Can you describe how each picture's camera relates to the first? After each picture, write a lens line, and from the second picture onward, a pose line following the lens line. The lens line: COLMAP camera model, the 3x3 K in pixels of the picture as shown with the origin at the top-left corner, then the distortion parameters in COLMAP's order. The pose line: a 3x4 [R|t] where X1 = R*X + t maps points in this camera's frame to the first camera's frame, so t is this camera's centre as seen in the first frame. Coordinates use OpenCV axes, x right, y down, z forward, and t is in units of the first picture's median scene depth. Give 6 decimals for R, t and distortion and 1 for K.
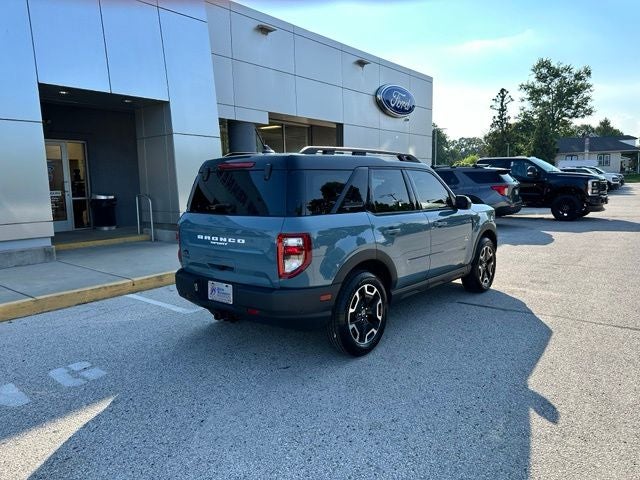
lens RADIAL K [[451.0, 0, 326.0], [0, 451.0, 236.7], [0, 0, 1]] dist [0.038466, -0.052743]
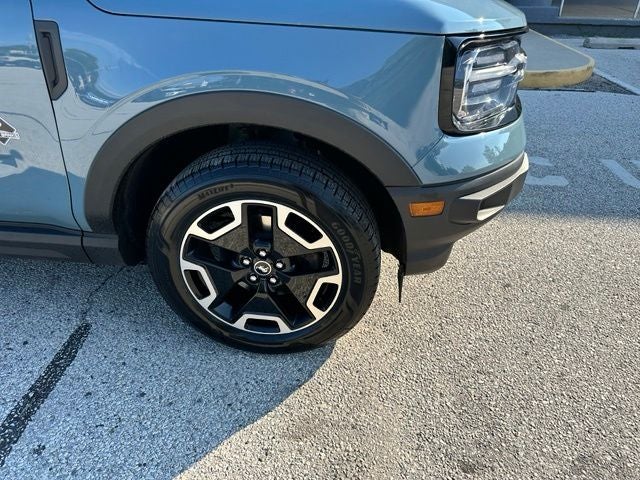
lens RADIAL K [[451.0, 0, 324.9], [0, 451.0, 237.0], [0, 0, 1]] dist [0.038466, -0.052743]
pose [[0.558880, 0.457356, -0.691721, 0.599226], [-0.119027, 0.869760, 0.478904, -0.080381], [0.820662, -0.185317, 0.540530, 1.023693]]
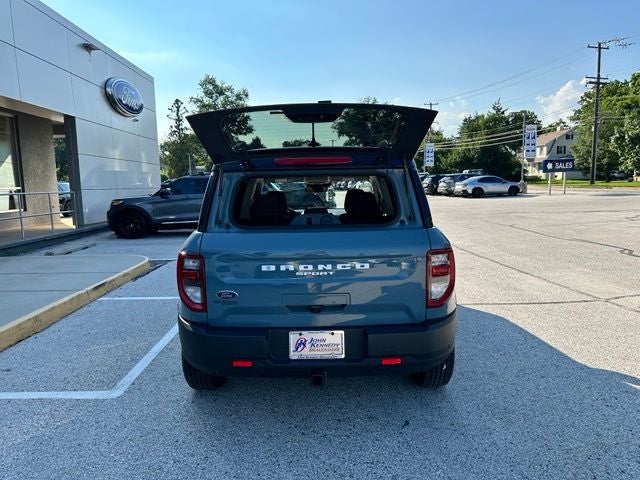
lens RADIAL K [[451.0, 0, 317.3], [0, 451.0, 240.8], [0, 0, 1]] dist [0.038466, -0.052743]
pose [[0.775923, -0.074825, 0.626375, -0.468703], [0.081454, 0.996512, 0.018141, -0.033467], [-0.625547, 0.036945, 0.779311, 0.333416]]
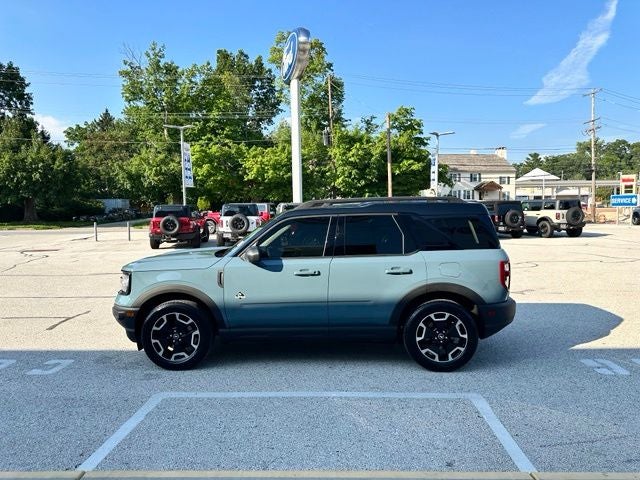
lens RADIAL K [[451.0, 0, 318.5], [0, 451.0, 234.1], [0, 0, 1]] dist [0.038466, -0.052743]
pose [[-0.593404, -0.014336, 0.804777, -0.764973], [0.121521, 0.986785, 0.107182, -0.215484], [-0.795678, 0.161400, -0.583820, 1.626643]]
